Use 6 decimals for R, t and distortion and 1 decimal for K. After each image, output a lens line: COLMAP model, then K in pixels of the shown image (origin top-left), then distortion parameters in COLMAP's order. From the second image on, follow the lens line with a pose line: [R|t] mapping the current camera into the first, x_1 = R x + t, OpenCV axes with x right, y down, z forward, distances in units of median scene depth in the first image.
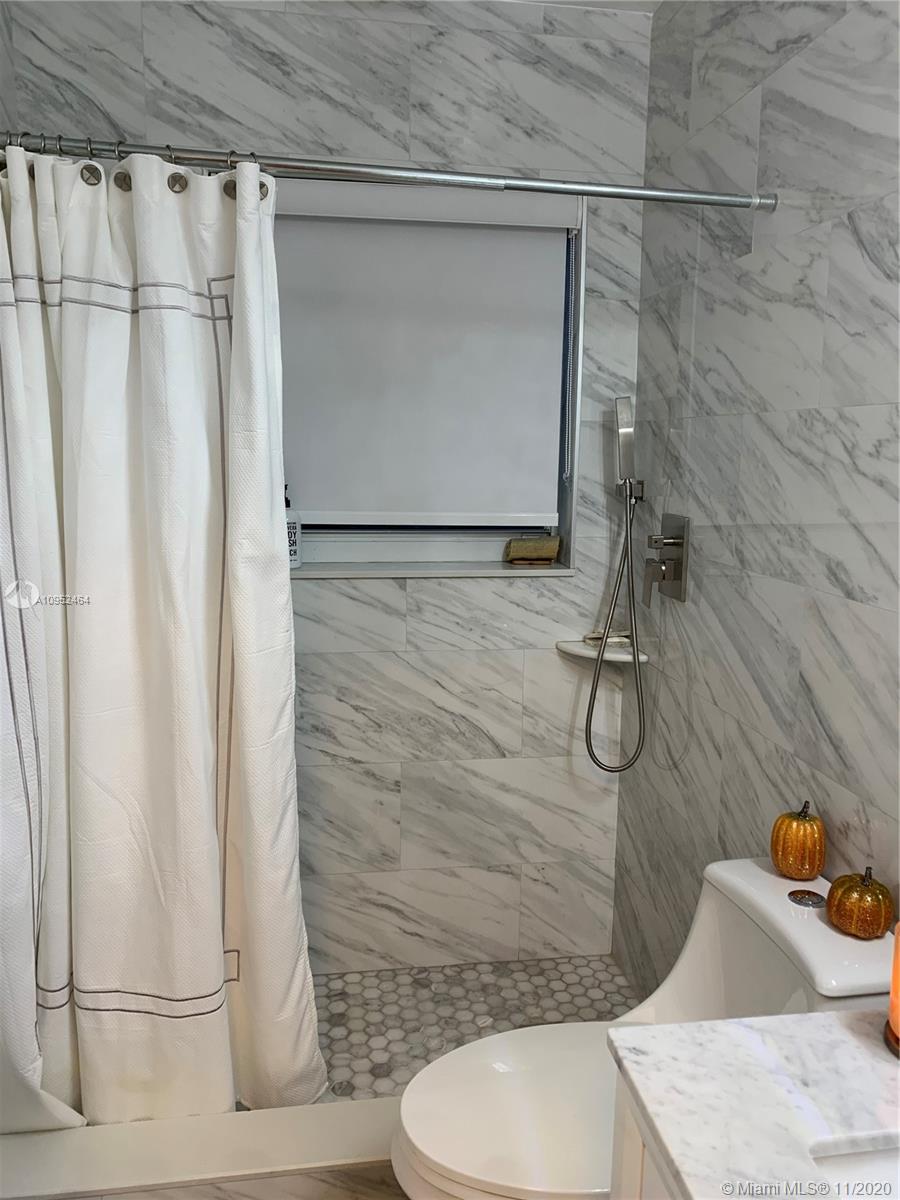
lens RADIAL K [[920.6, 0, 445.7], [0, 920.6, 585.5], [0, 0, 1]] dist [0.056710, -0.067252]
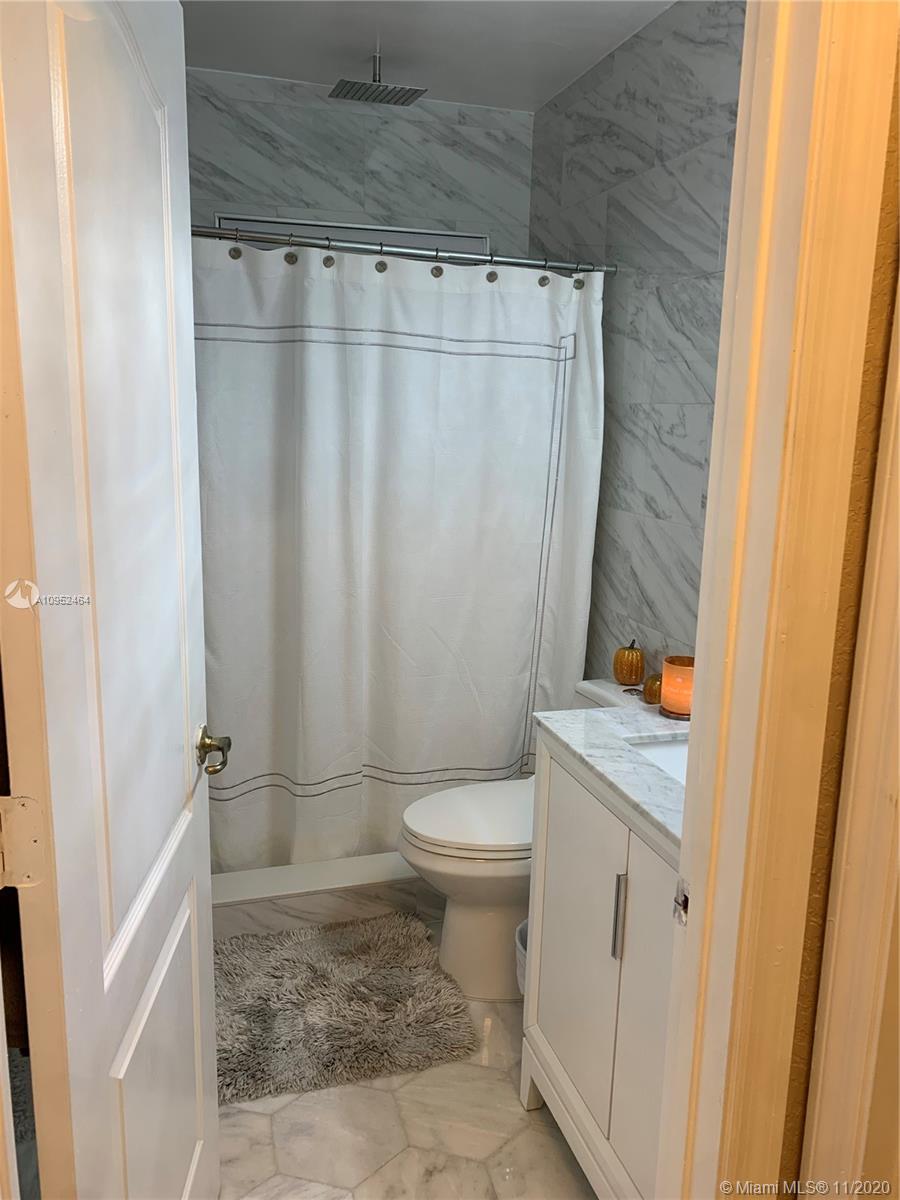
lens RADIAL K [[920.6, 0, 445.7], [0, 920.6, 585.5], [0, 0, 1]] dist [0.056710, -0.067252]
pose [[0.990098, -0.019751, 0.138982, -0.126908], [0.013693, 0.998920, 0.044408, 0.038983], [-0.139709, -0.042066, 0.989299, -0.425911]]
